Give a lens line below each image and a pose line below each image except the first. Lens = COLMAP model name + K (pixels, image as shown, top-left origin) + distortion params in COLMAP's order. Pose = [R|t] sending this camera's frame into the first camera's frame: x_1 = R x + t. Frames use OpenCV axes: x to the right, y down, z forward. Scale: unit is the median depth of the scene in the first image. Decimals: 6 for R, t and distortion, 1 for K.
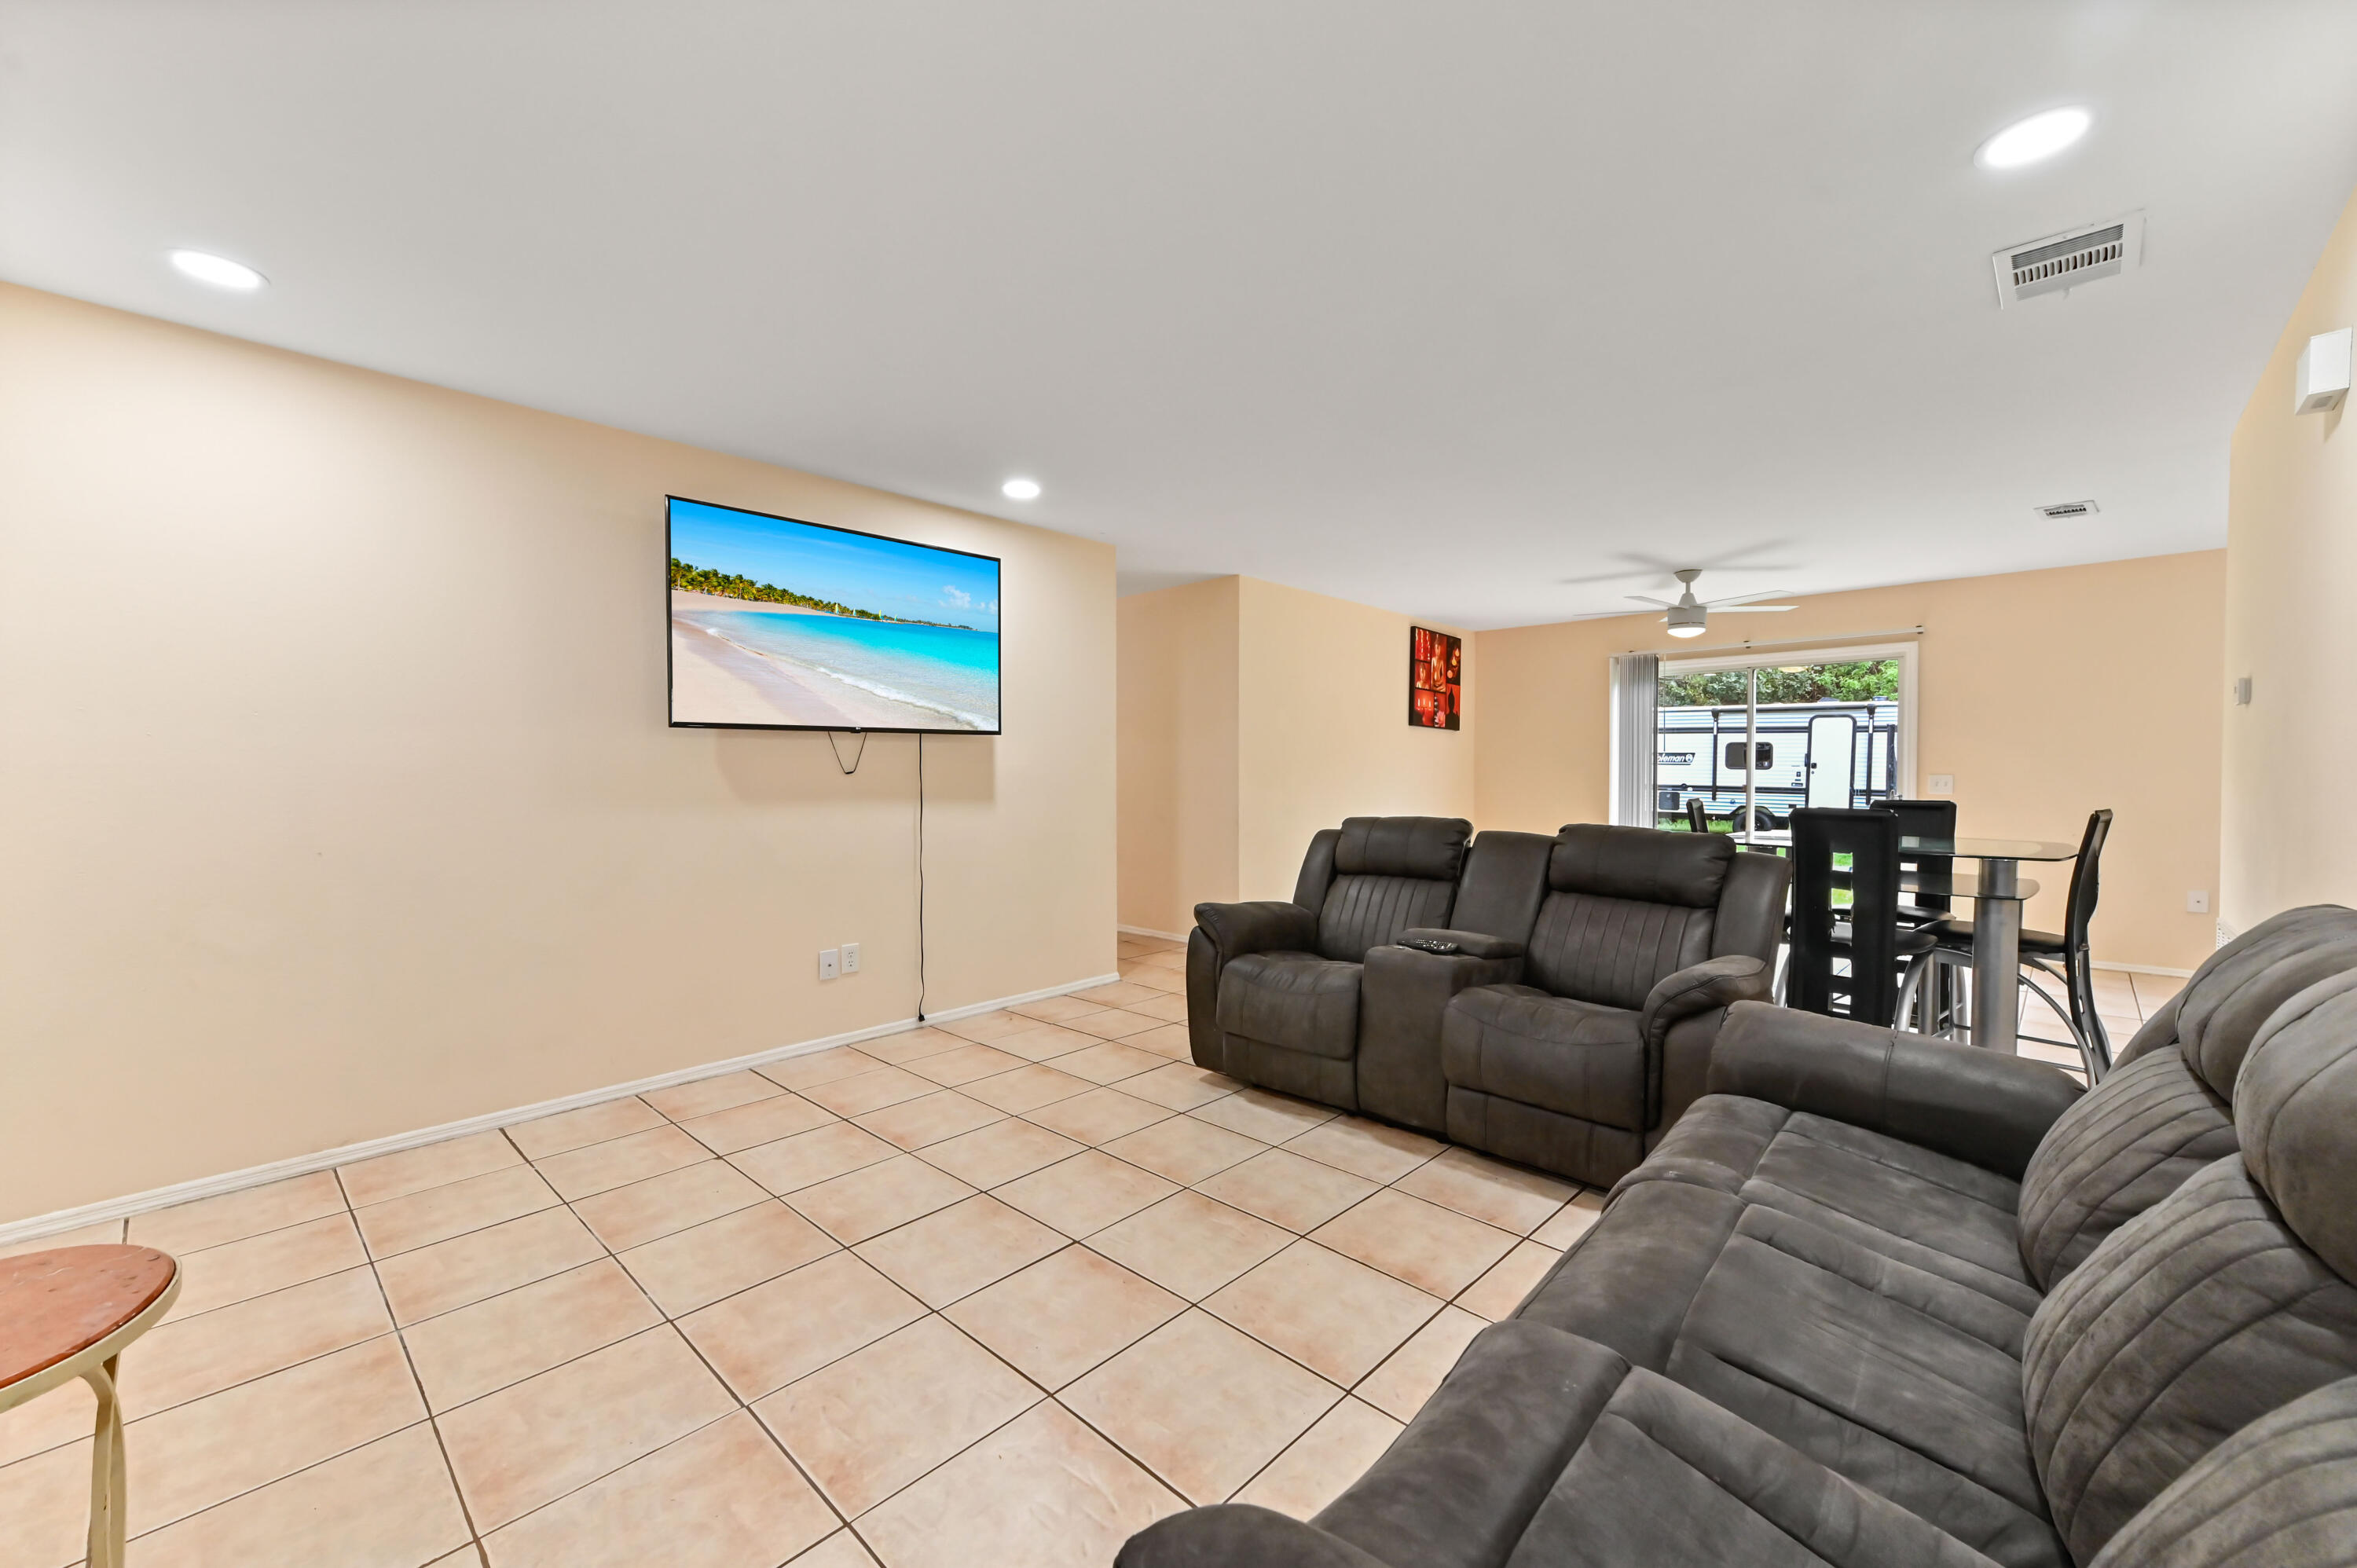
lens RADIAL K [[931.8, 0, 1169.5], [0, 931.8, 774.6], [0, 0, 1]] dist [0.021878, 0.000748]
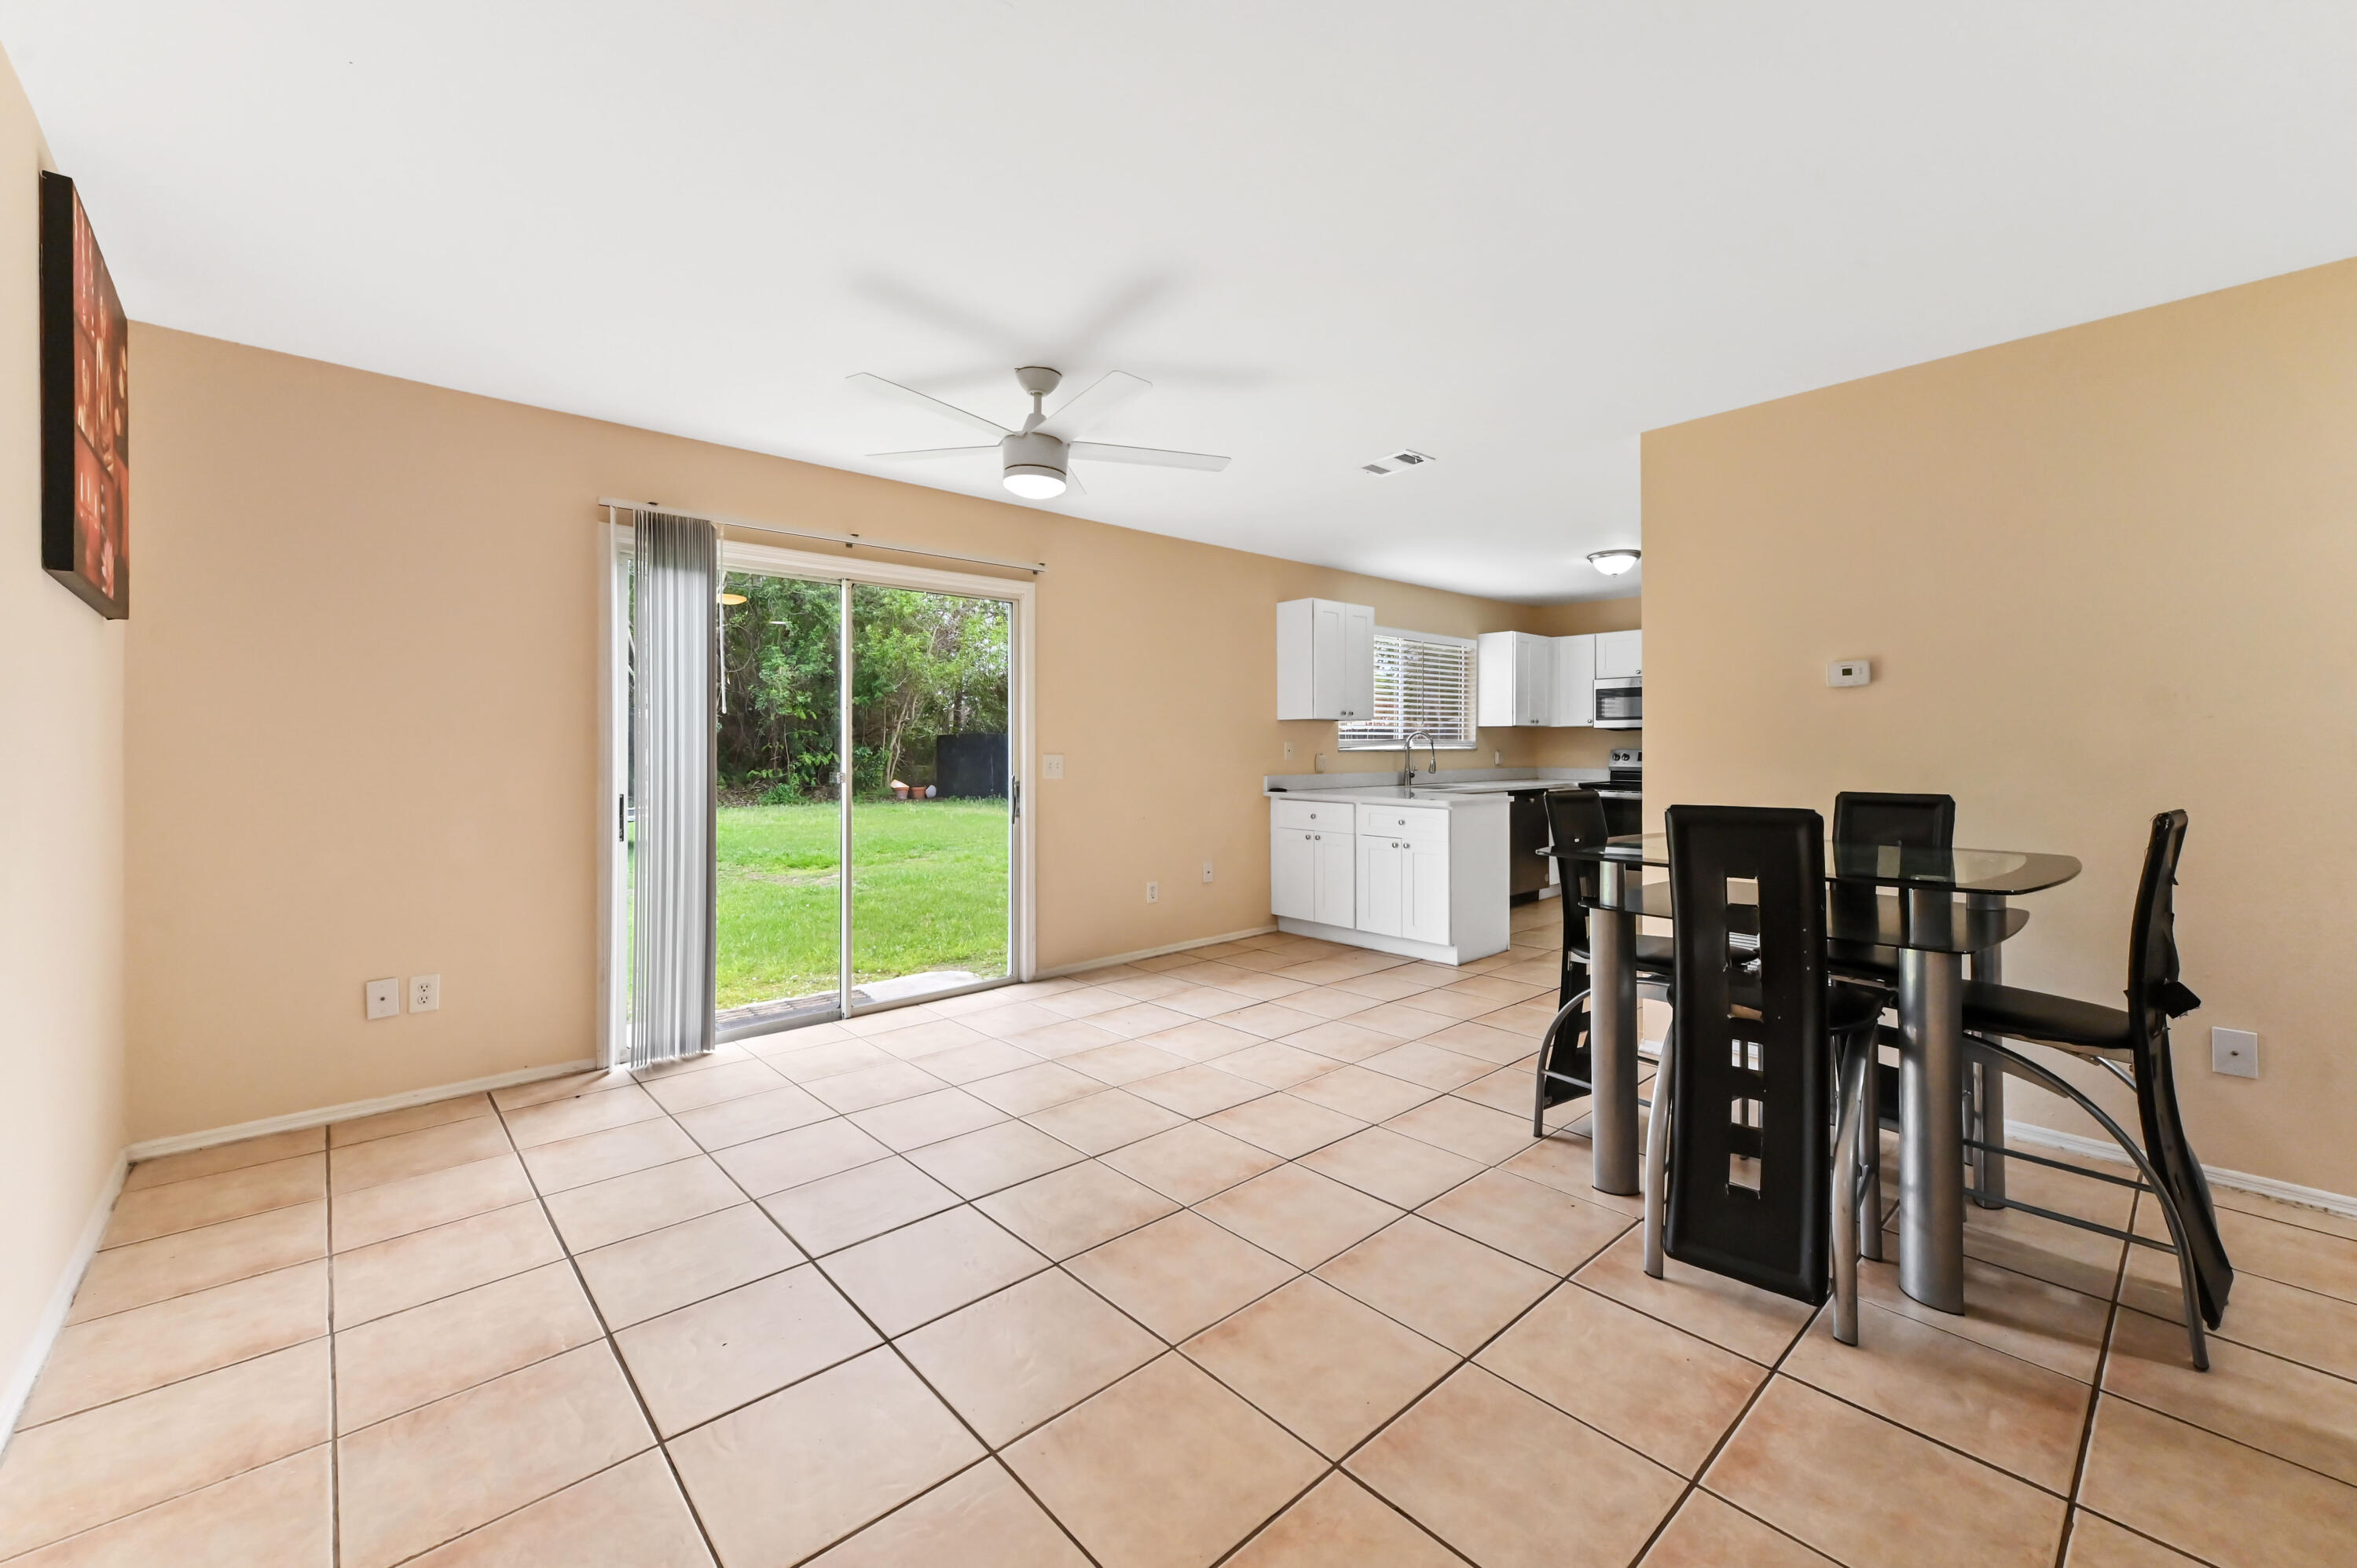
lens RADIAL K [[931.8, 0, 1162.0], [0, 931.8, 742.7], [0, 0, 1]] dist [0.021878, 0.000748]
pose [[0.072458, 0.005612, 0.997356, 0.050128], [0.002630, 0.999980, -0.005818, -0.007349], [-0.997368, 0.003045, 0.072442, 1.291166]]
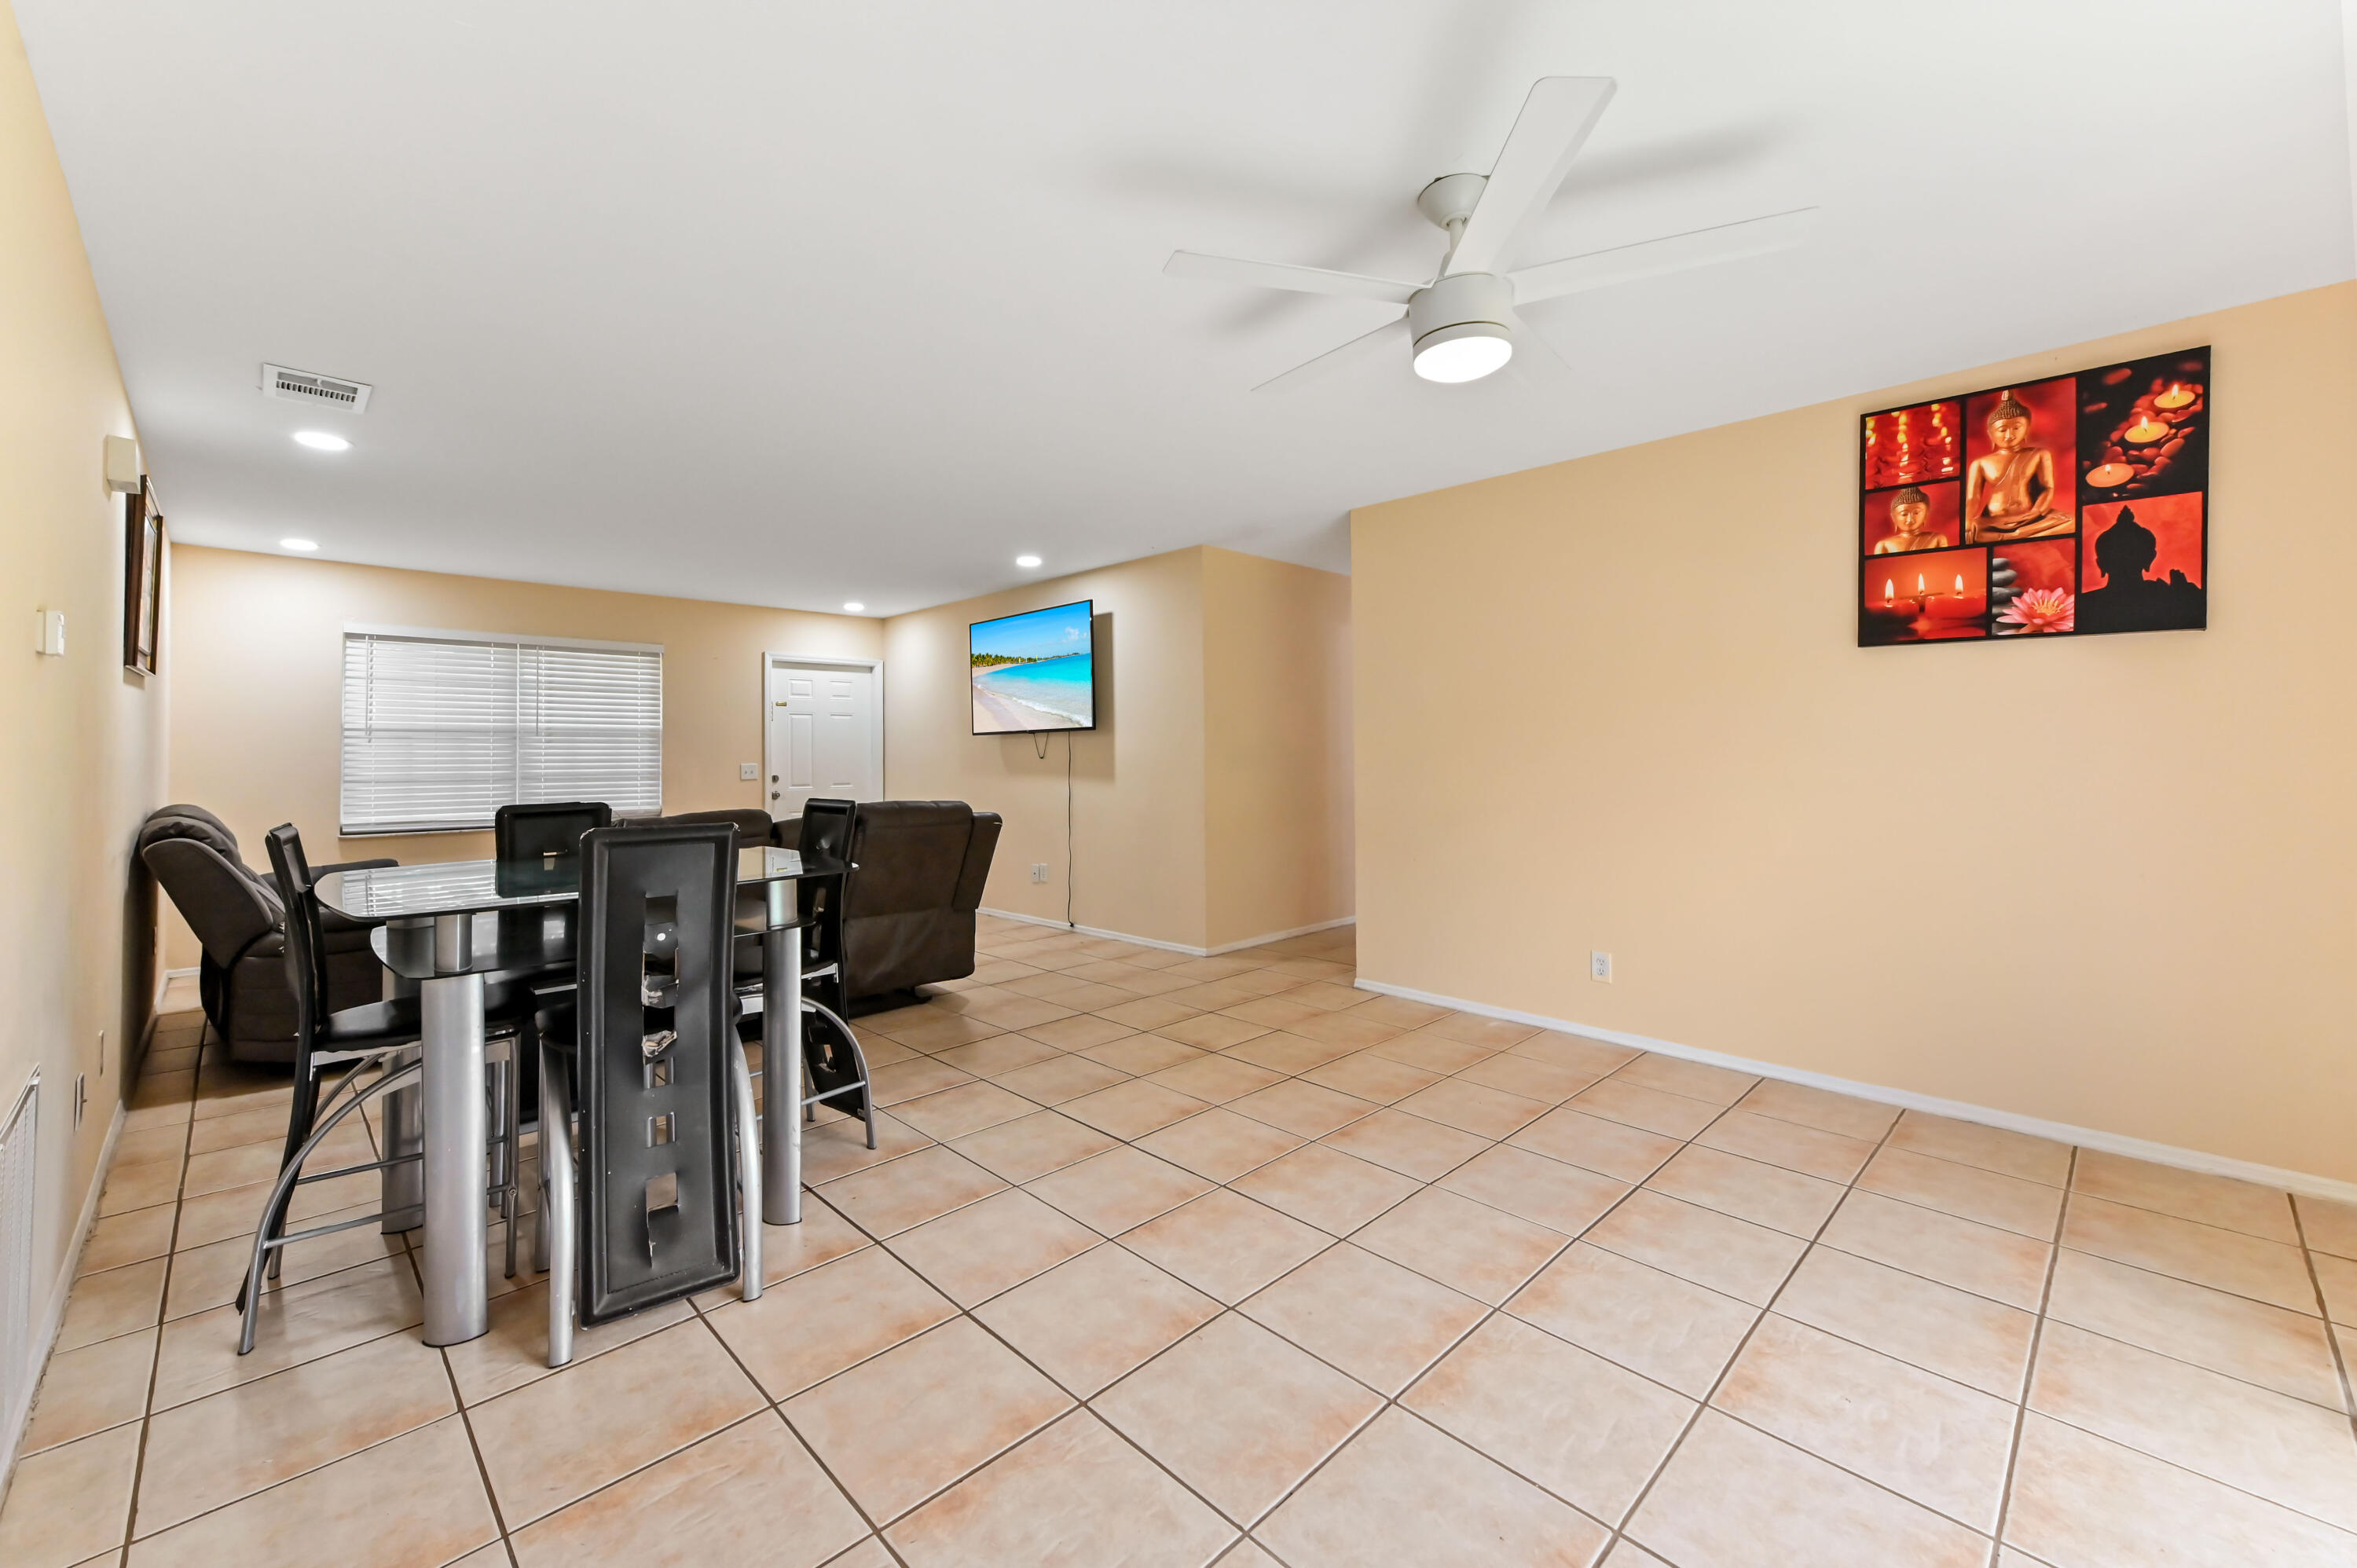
lens RADIAL K [[931.8, 0, 1172.0], [0, 931.8, 745.5], [0, 0, 1]] dist [0.021878, 0.000748]
pose [[-0.016132, -0.009382, -0.999826, 1.300902], [0.003061, 0.999951, -0.009432, -0.007325], [0.999865, -0.003213, -0.016102, 1.283801]]
